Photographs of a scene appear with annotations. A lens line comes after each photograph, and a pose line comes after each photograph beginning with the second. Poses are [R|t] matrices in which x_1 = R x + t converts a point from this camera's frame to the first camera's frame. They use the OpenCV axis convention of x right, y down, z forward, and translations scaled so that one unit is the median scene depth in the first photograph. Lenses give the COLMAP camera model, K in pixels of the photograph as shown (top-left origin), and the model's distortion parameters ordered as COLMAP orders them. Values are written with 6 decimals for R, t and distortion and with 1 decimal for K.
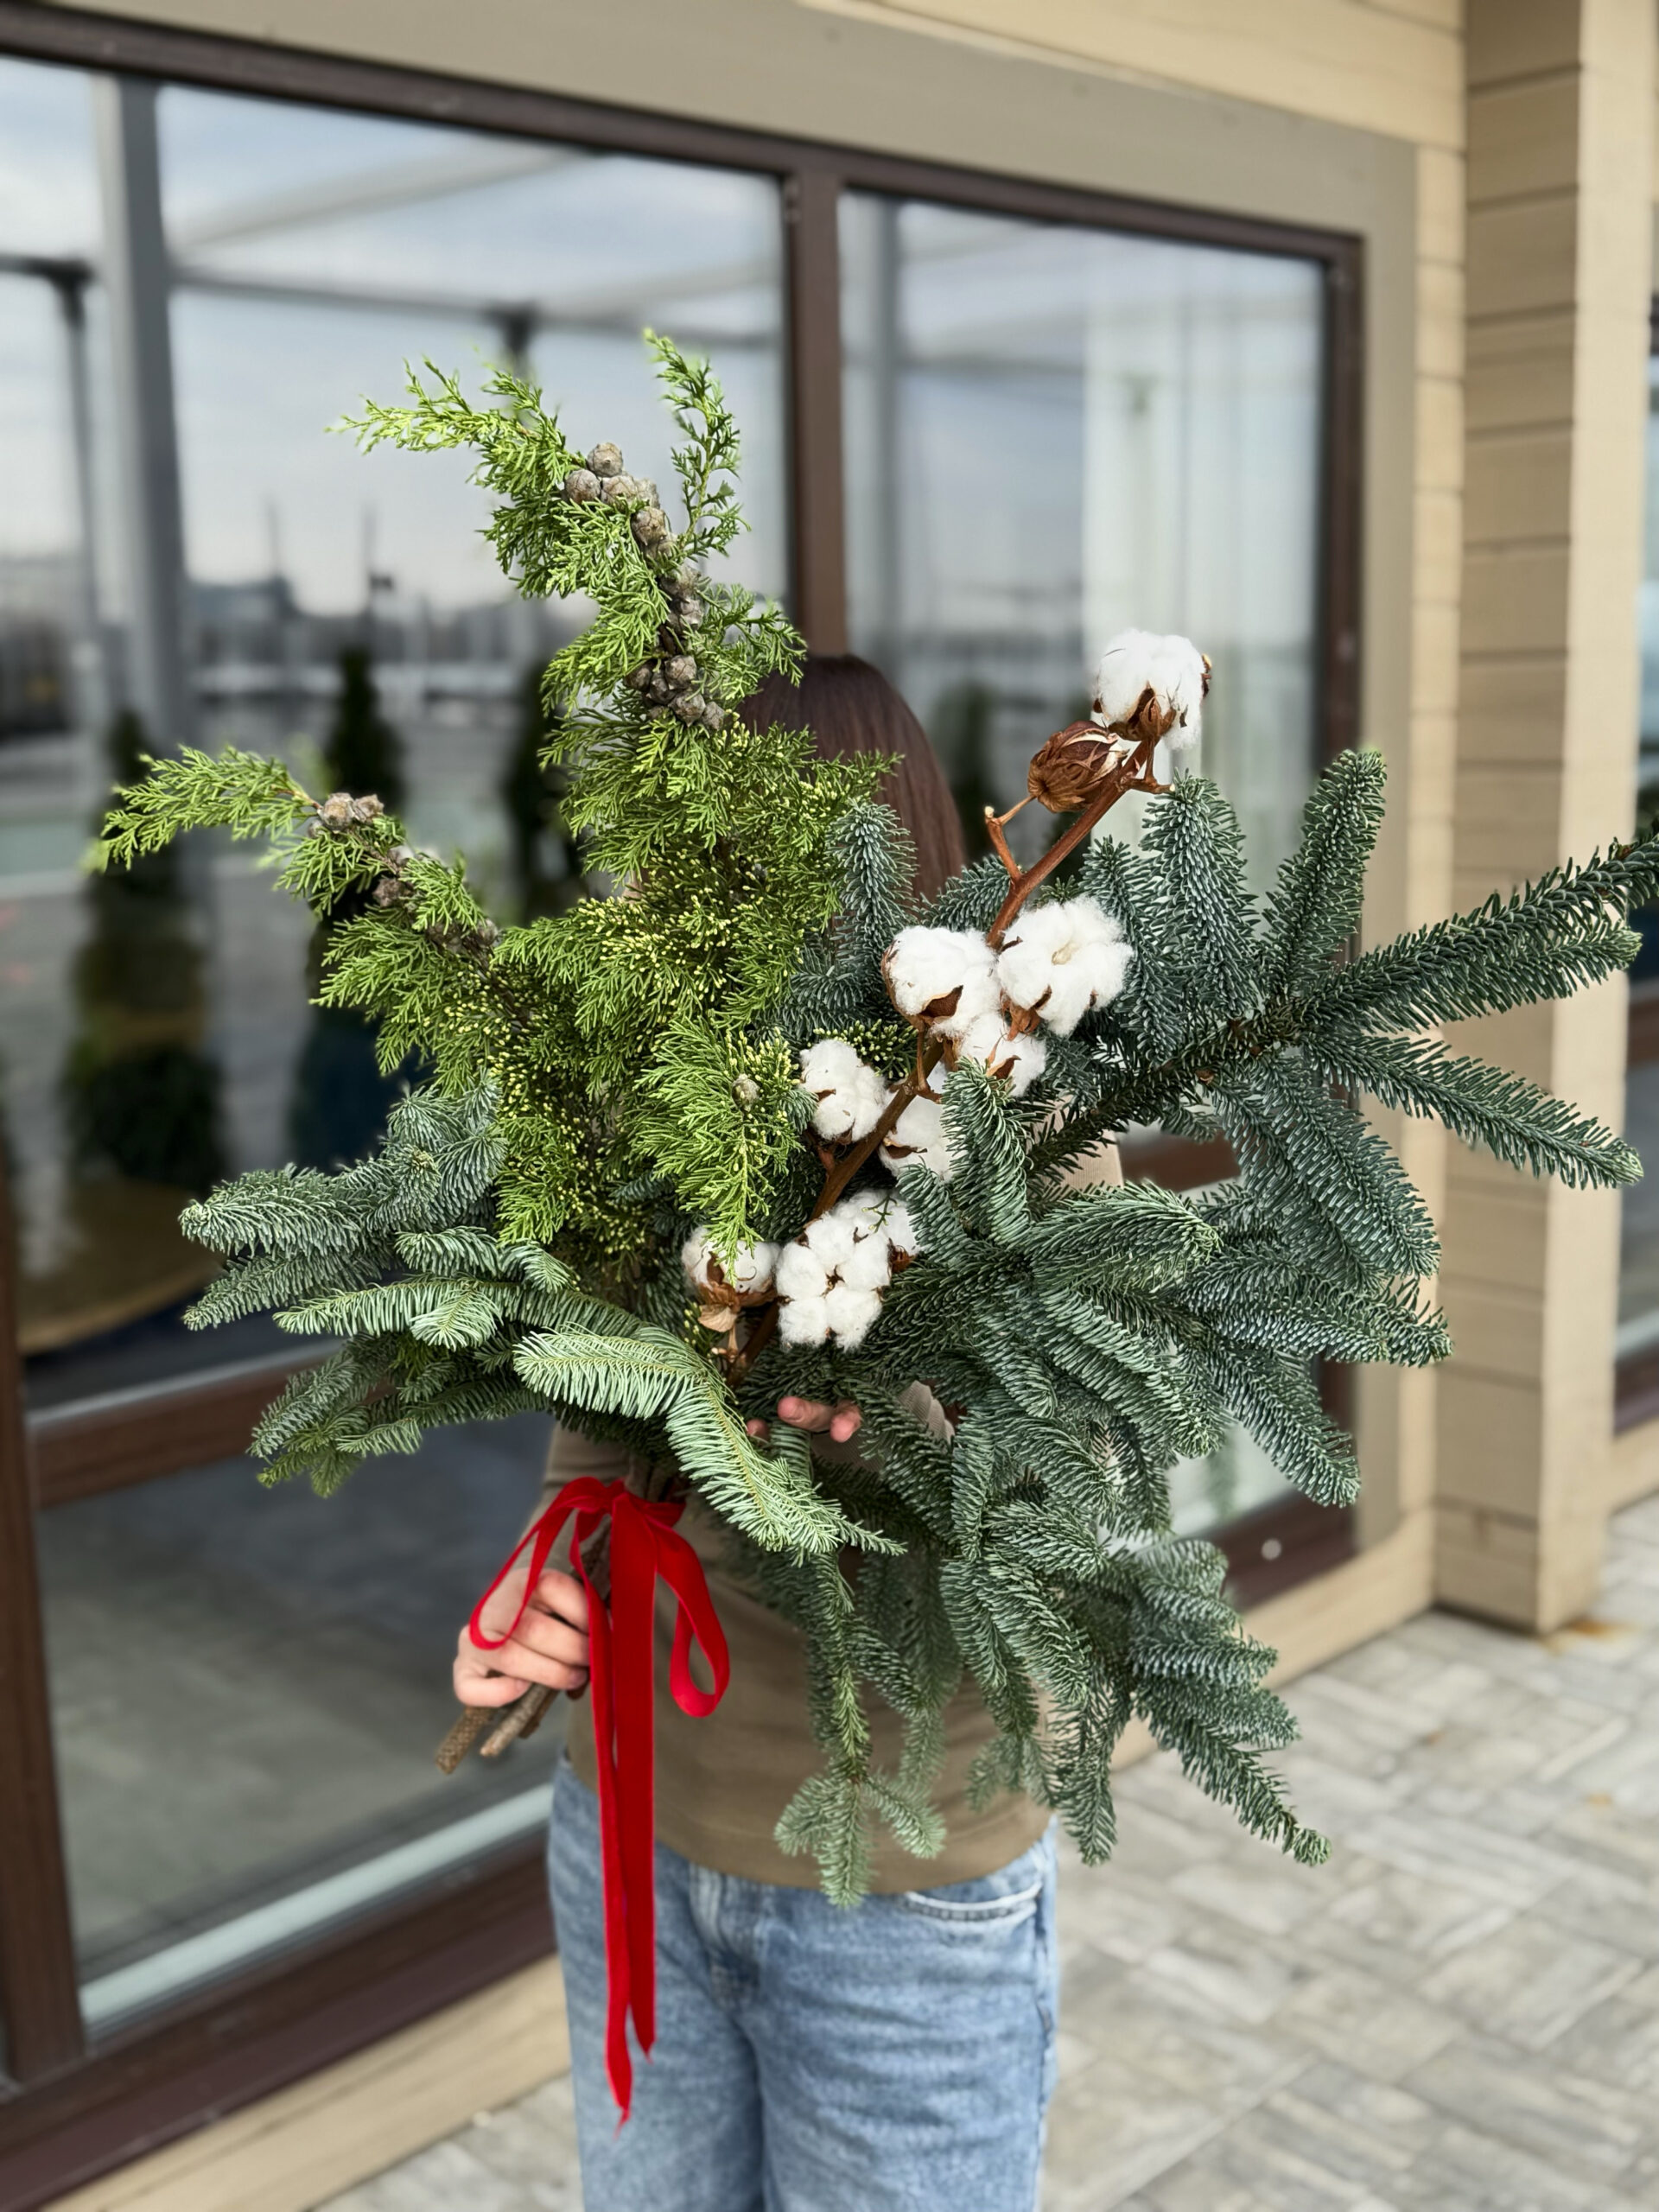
lens RADIAL K [[2414.7, 0, 829.5], [0, 2414.7, 1106.0], [0, 0, 1]] dist [0.144380, -0.334682]
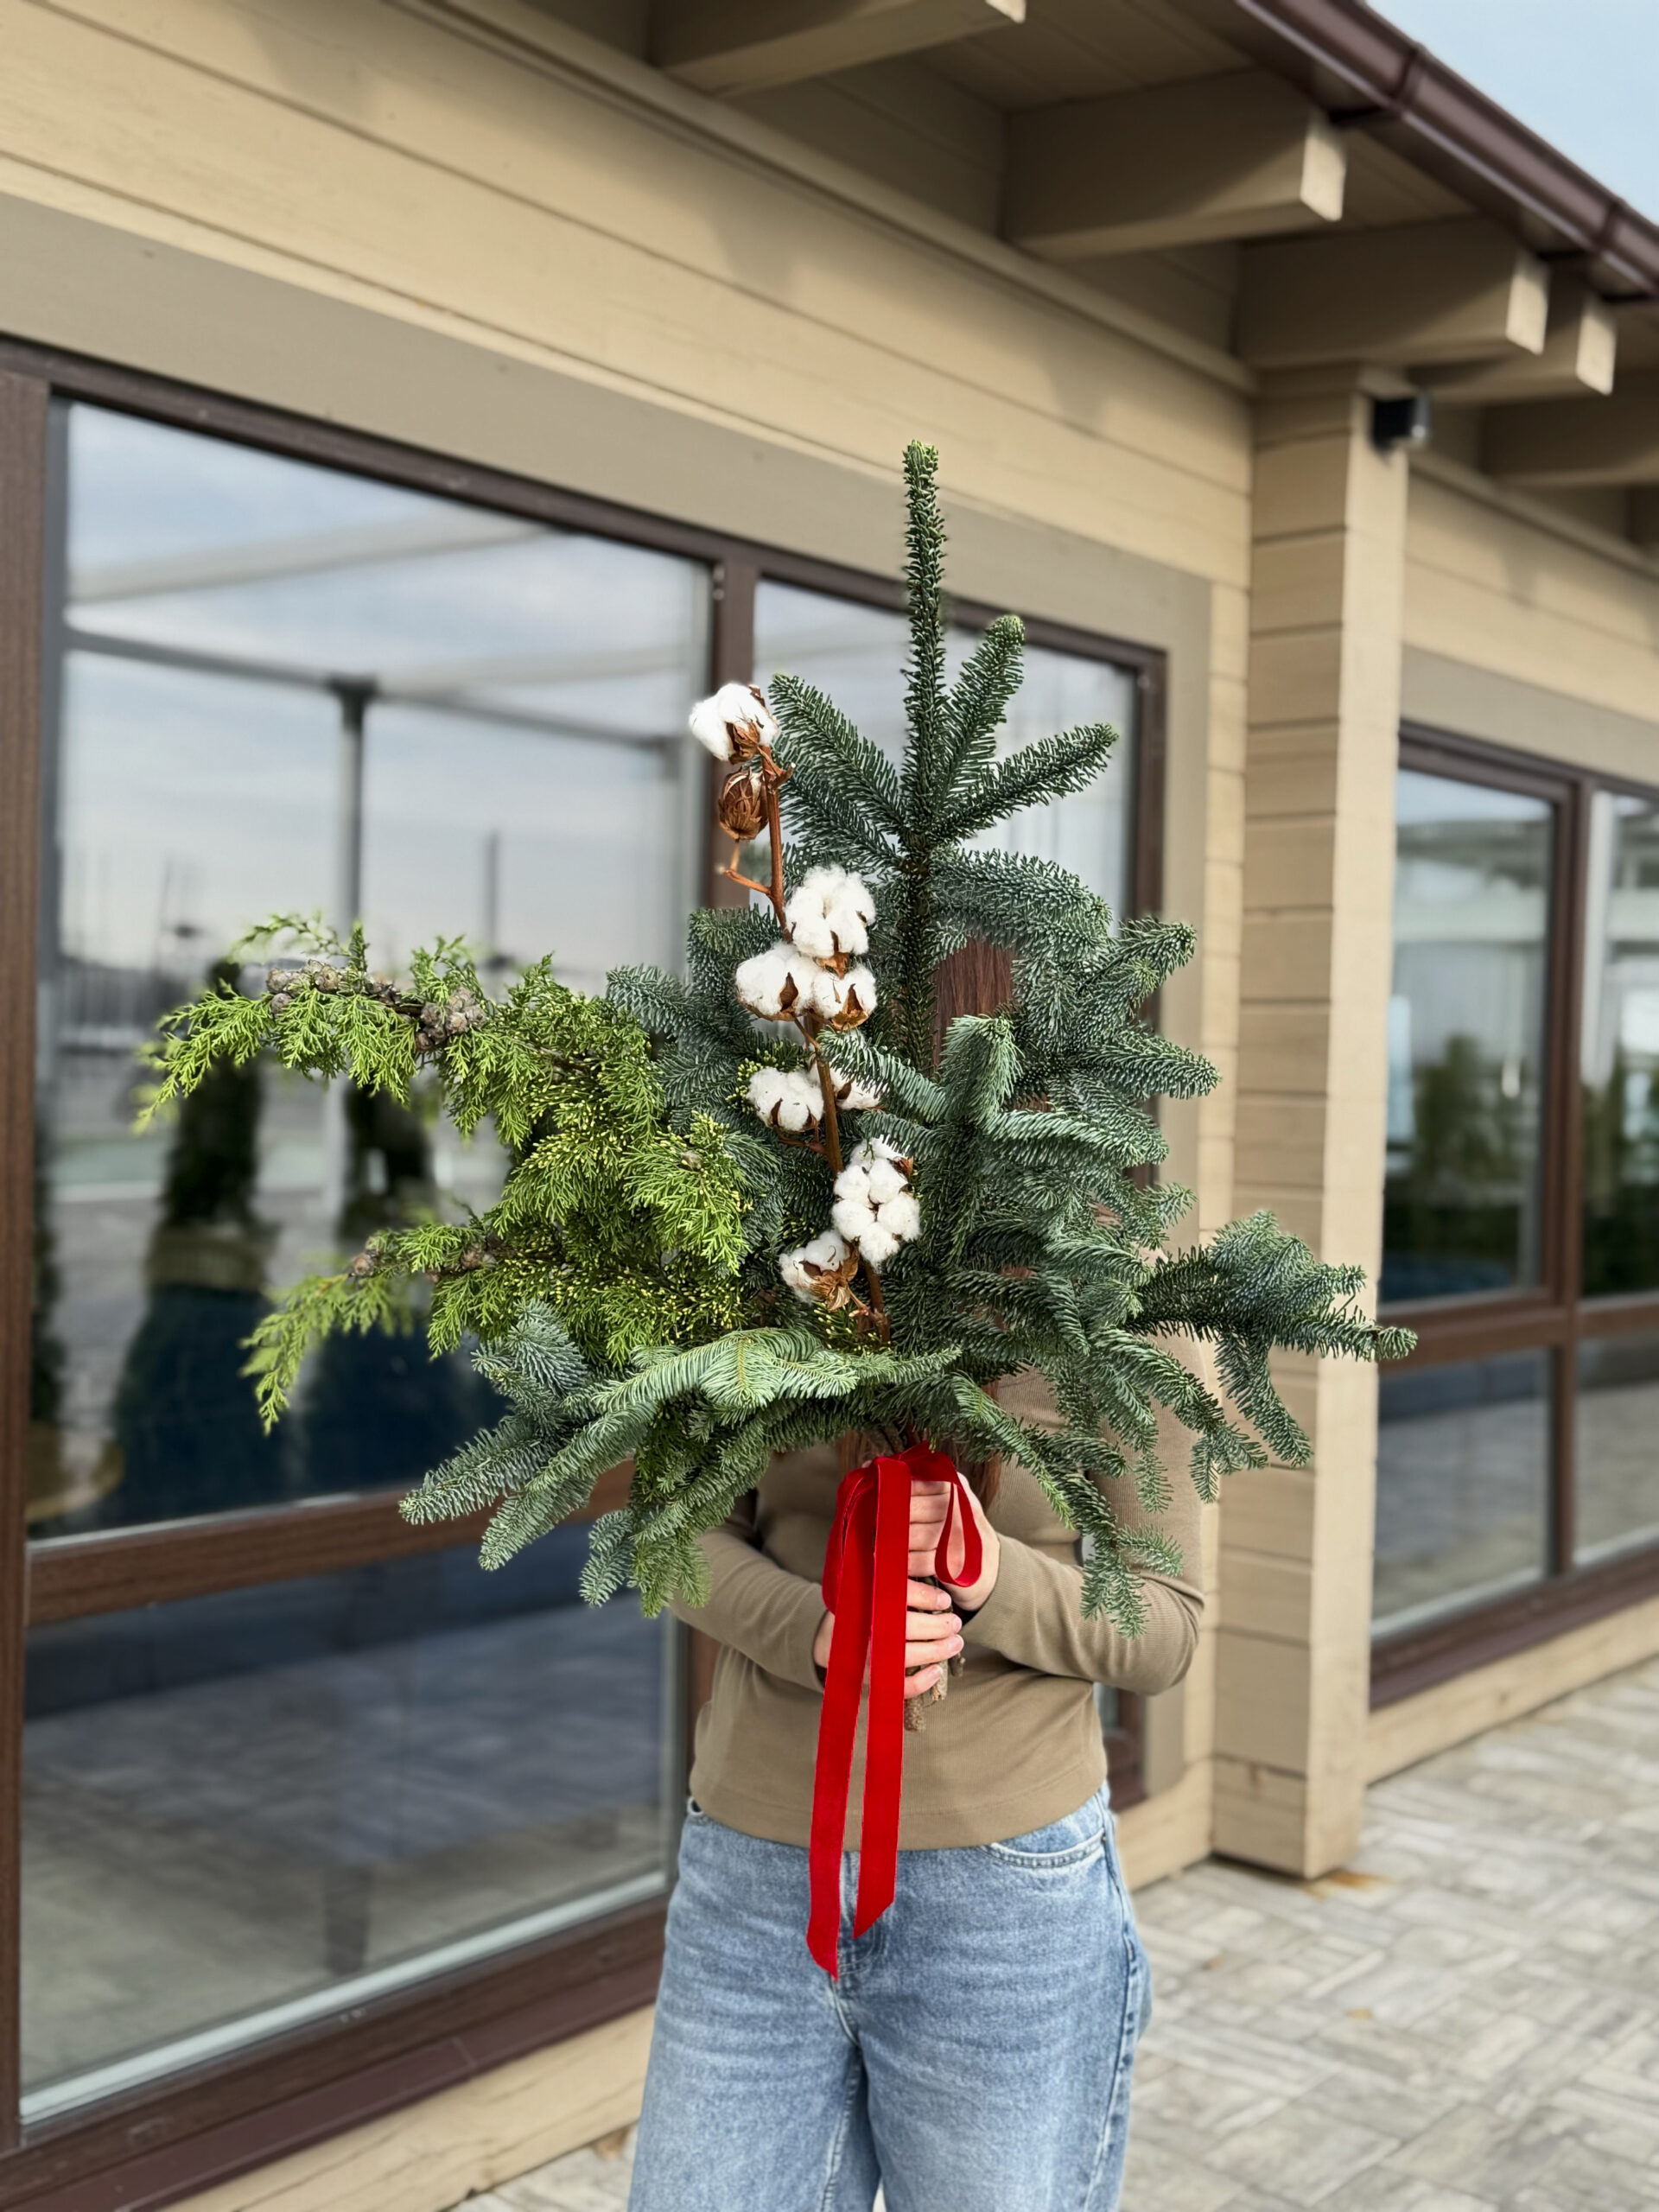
lens RADIAL K [[2414.7, 0, 829.5], [0, 2414.7, 1106.0], [0, 0, 1]] dist [0.144380, -0.334682]
pose [[0.994177, 0.051846, 0.094467, -0.048850], [-0.036358, 0.986633, -0.158849, 0.062271], [-0.101440, 0.154490, 0.982773, -0.123699]]
